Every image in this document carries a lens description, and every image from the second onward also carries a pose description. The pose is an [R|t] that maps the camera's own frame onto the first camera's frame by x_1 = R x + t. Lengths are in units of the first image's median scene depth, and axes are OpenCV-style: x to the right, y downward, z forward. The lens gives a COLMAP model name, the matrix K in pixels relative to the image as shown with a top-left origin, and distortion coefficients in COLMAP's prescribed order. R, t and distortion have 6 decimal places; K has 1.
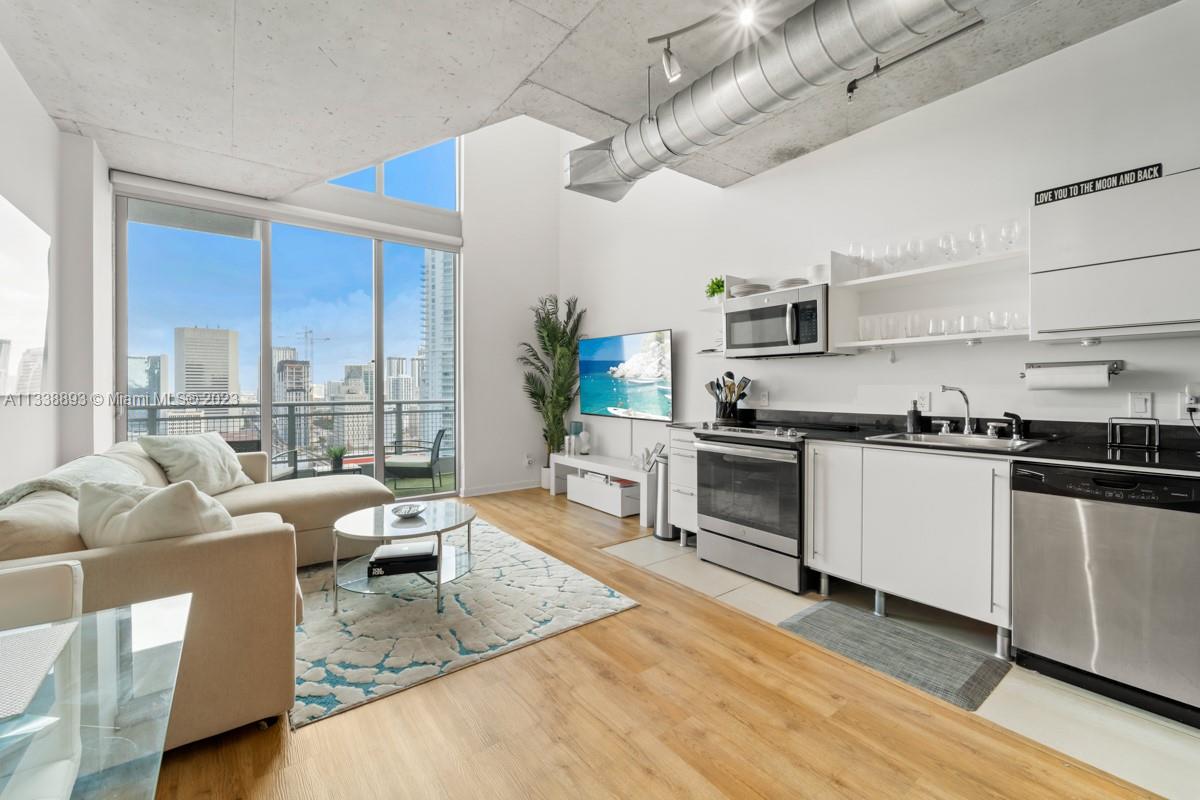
lens RADIAL K [[490.4, 0, 603.6], [0, 490.4, 390.5], [0, 0, 1]] dist [0.001789, -0.000056]
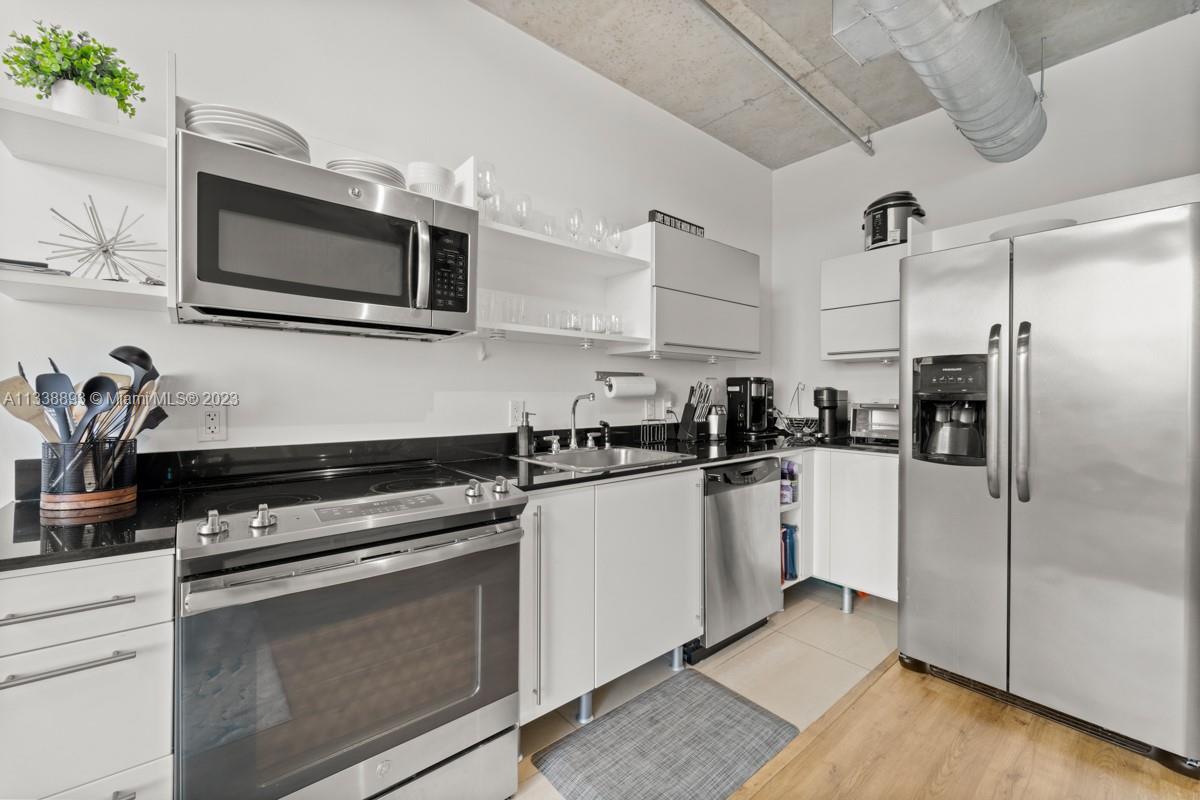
lens RADIAL K [[483.6, 0, 603.3], [0, 483.6, 396.8], [0, 0, 1]] dist [-0.001664, -0.000111]
pose [[-0.053491, -0.005248, 0.998555, -0.110473], [0.003542, 0.999979, 0.005445, -0.007127], [-0.998562, 0.003828, -0.053471, 0.882587]]
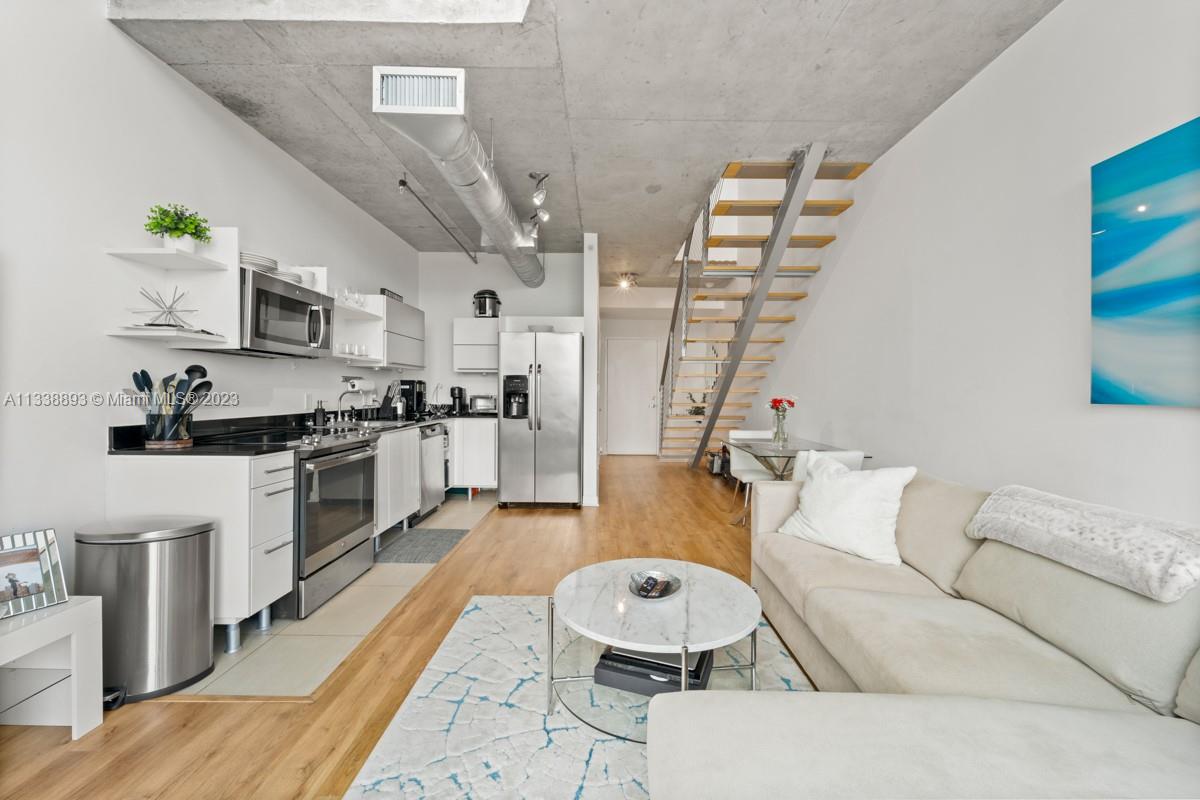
lens RADIAL K [[483.6, 0, 603.3], [0, 483.6, 396.8], [0, 0, 1]] dist [-0.001664, -0.000111]
pose [[-0.795259, -0.008749, 0.606207, -0.702708], [-0.000536, 0.999906, 0.013729, -0.007026], [-0.606269, 0.010593, -0.795189, 1.496470]]
